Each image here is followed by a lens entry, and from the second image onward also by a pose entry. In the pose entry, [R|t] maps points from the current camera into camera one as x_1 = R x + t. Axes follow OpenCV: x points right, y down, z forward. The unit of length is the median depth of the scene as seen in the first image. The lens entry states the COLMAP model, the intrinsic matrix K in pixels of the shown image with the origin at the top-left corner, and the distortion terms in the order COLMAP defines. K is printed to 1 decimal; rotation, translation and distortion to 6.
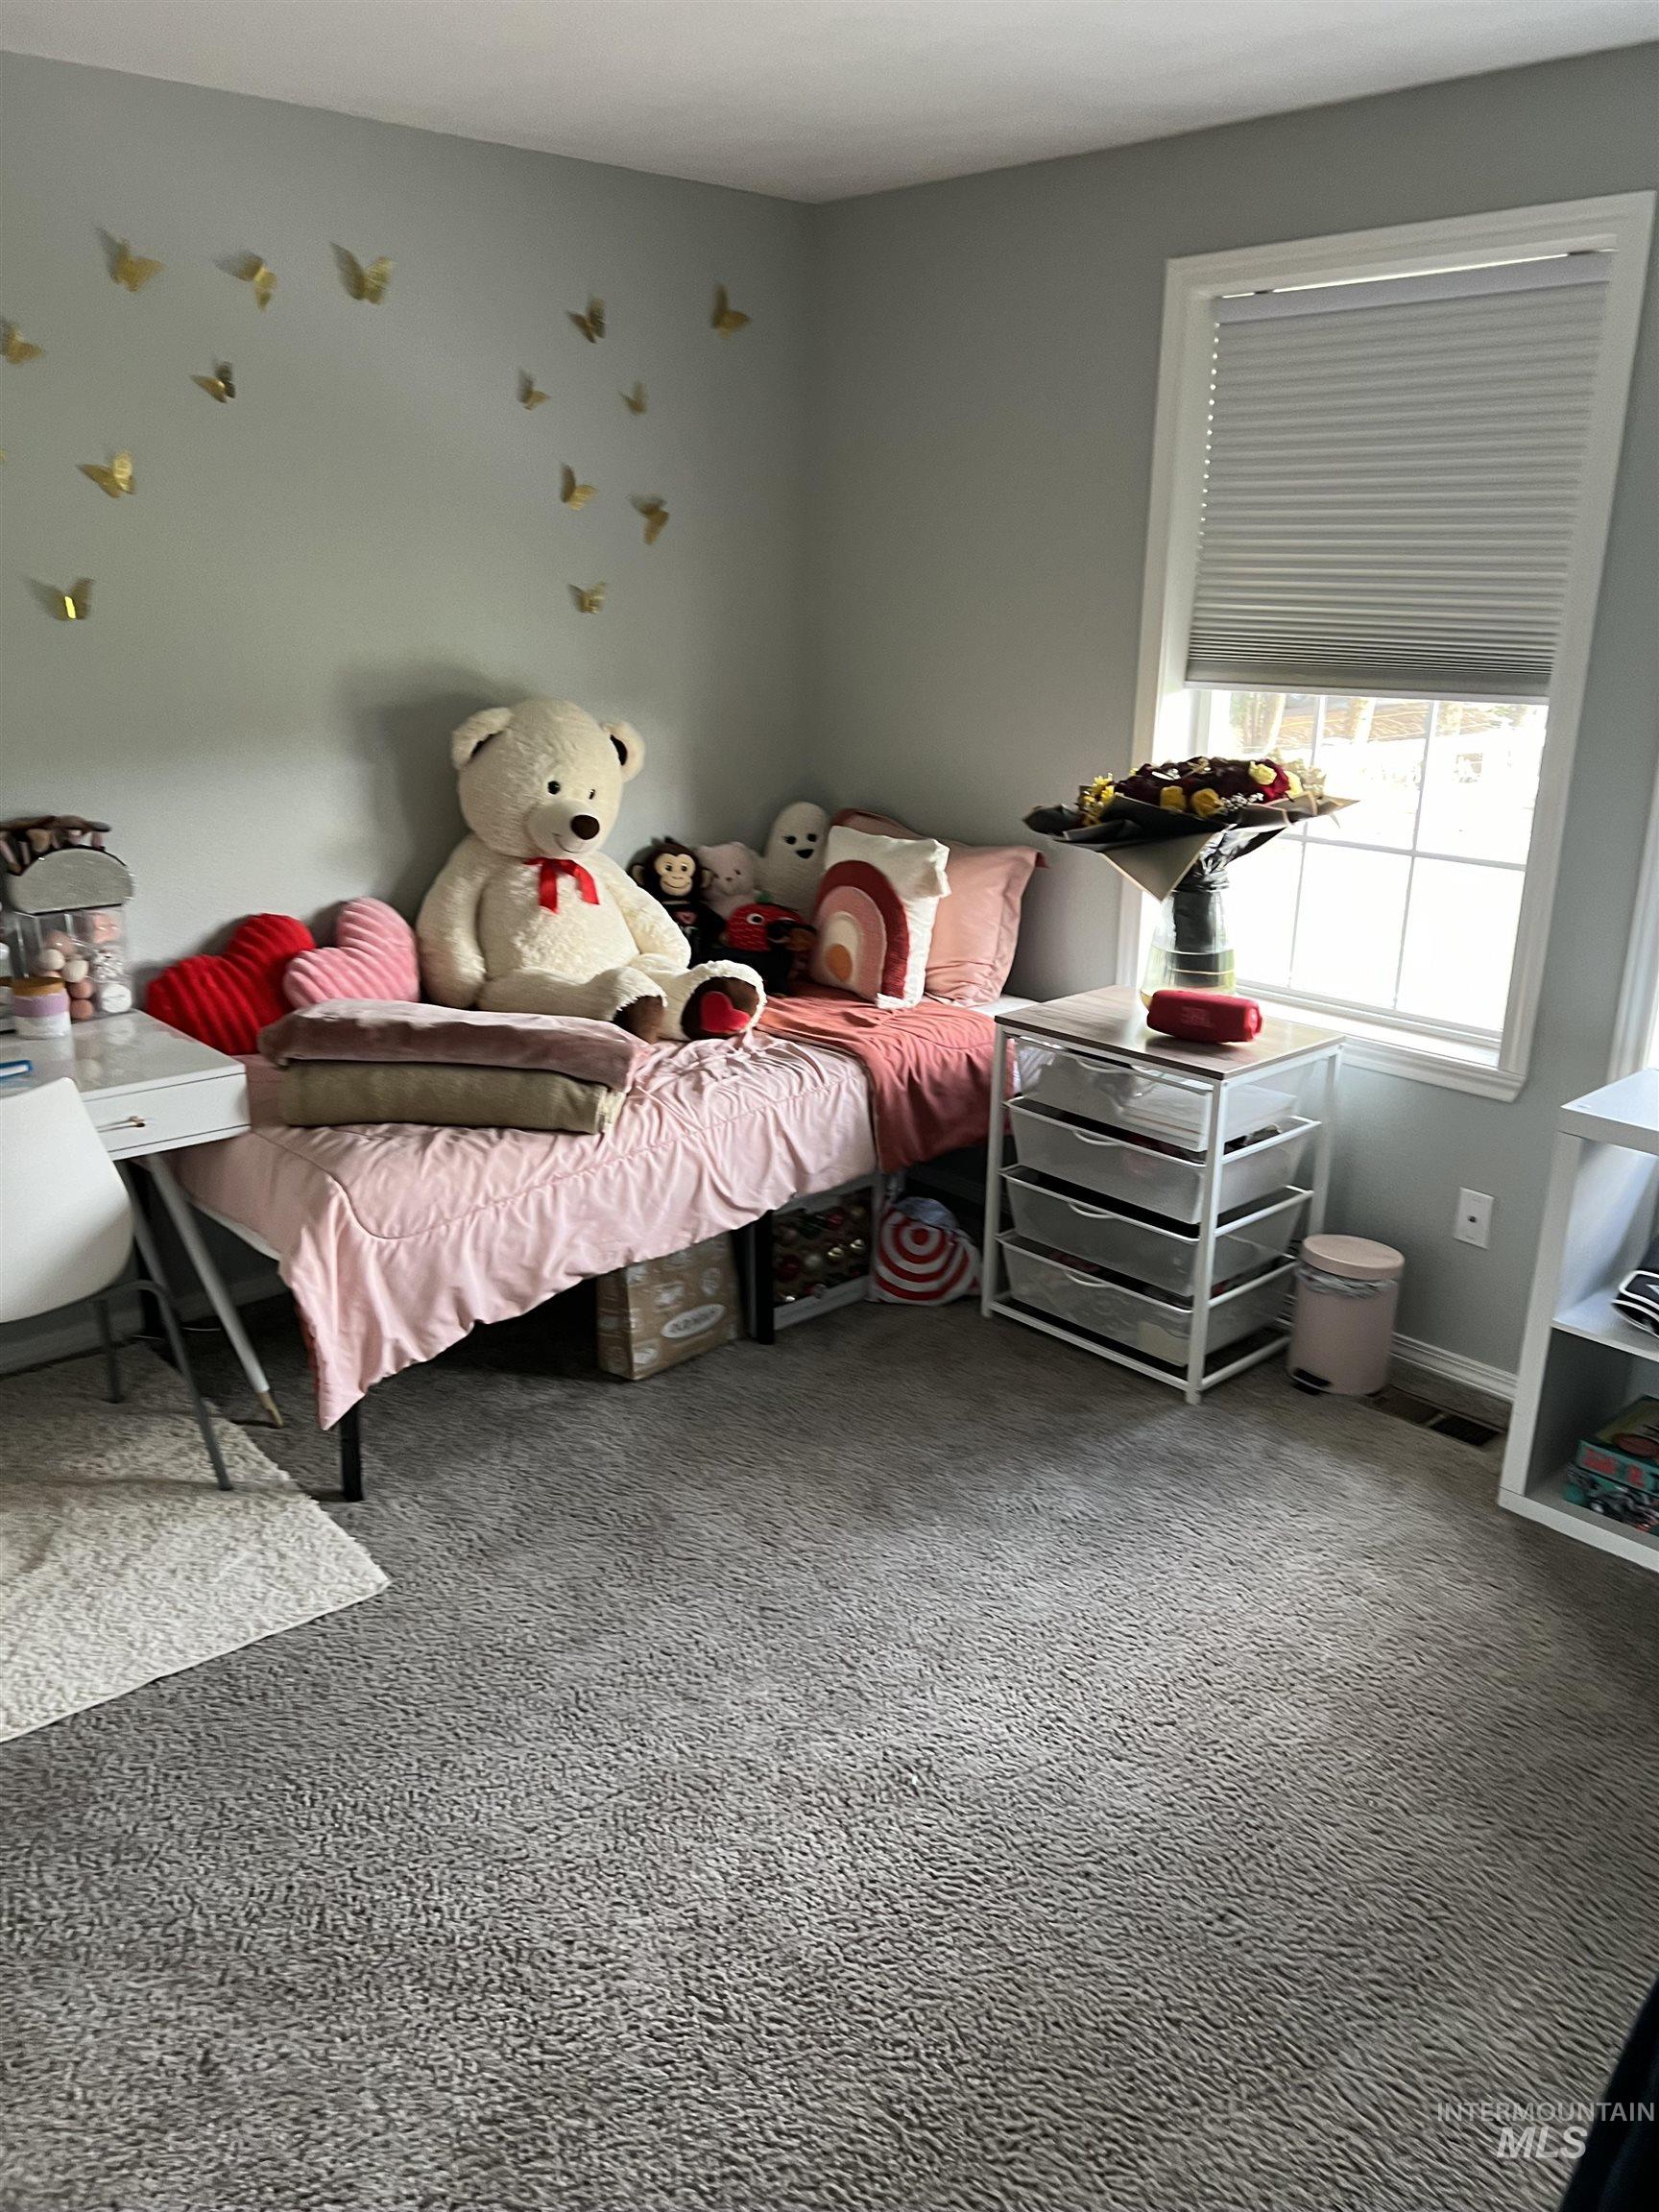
lens RADIAL K [[1677.6, 0, 832.7], [0, 1677.6, 1128.3], [0, 0, 1]] dist [0.068742, -0.087886]
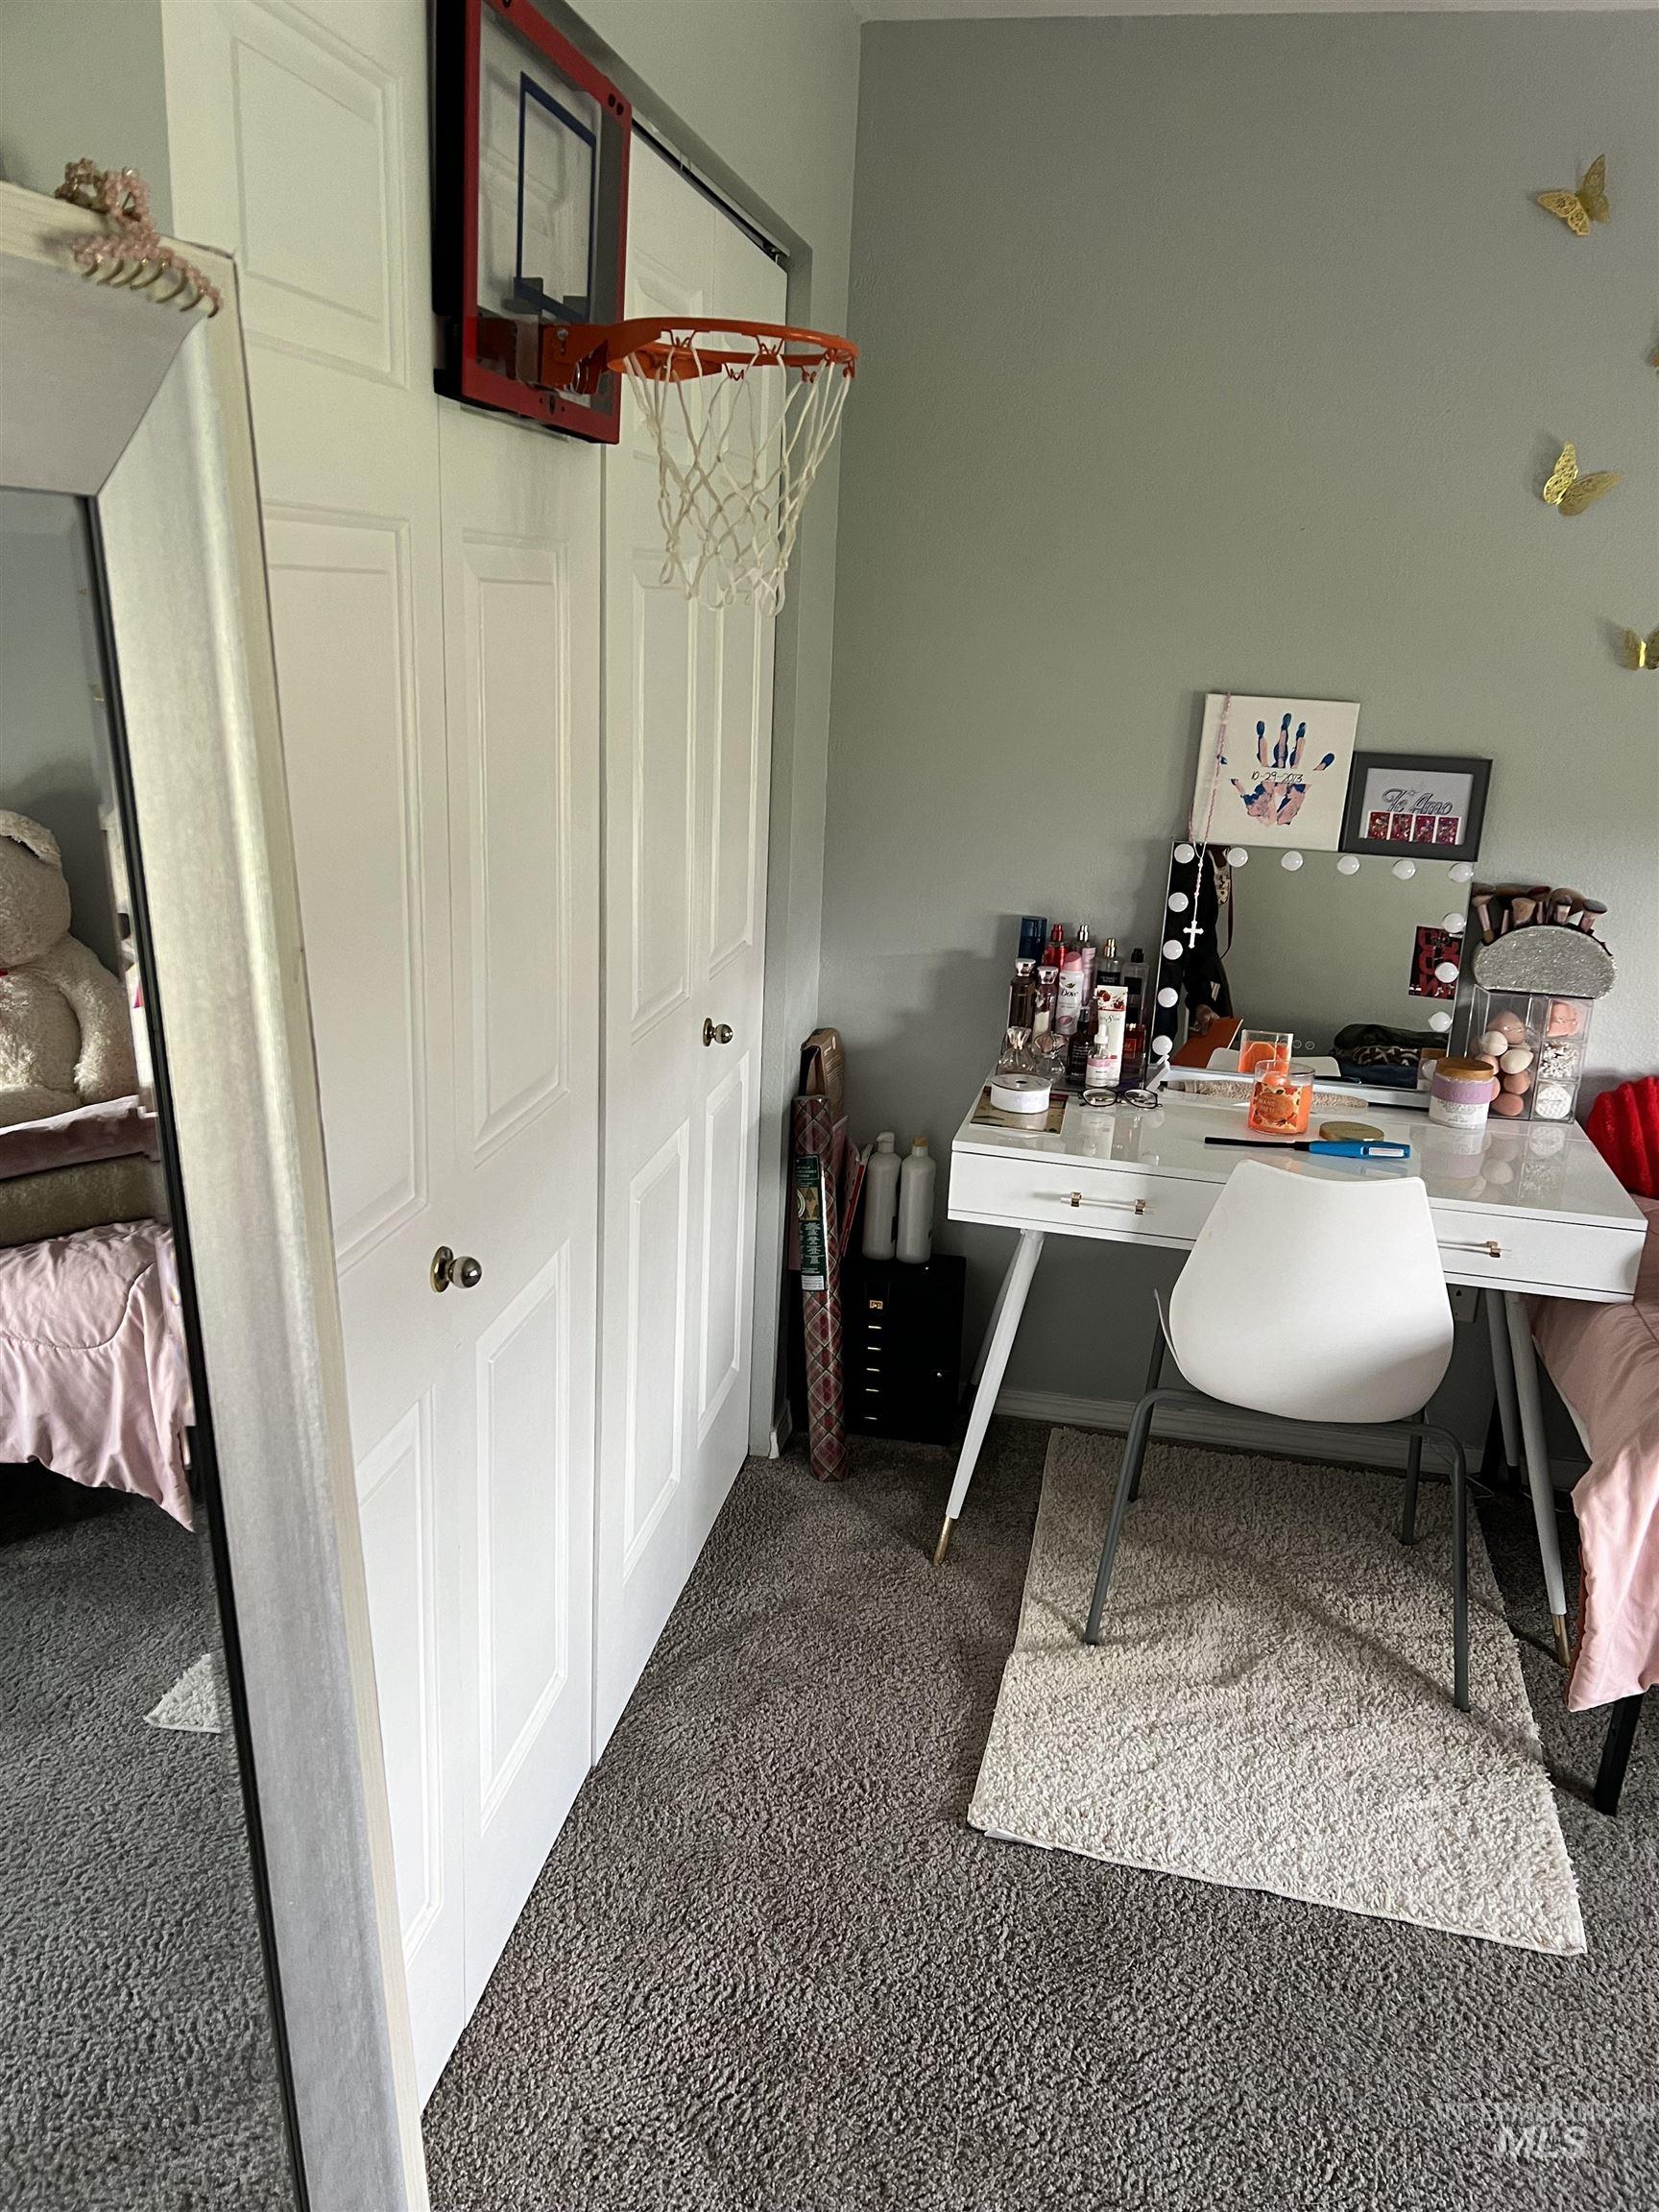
lens RADIAL K [[1677.6, 0, 811.3], [0, 1677.6, 1101.2], [0, 0, 1]] dist [0.068742, -0.087886]
pose [[0.590484, 0.241832, -0.769965, 0.018088], [-0.288420, 0.954278, 0.078532, -0.042239], [0.753752, 0.175701, 0.633235, 0.201611]]
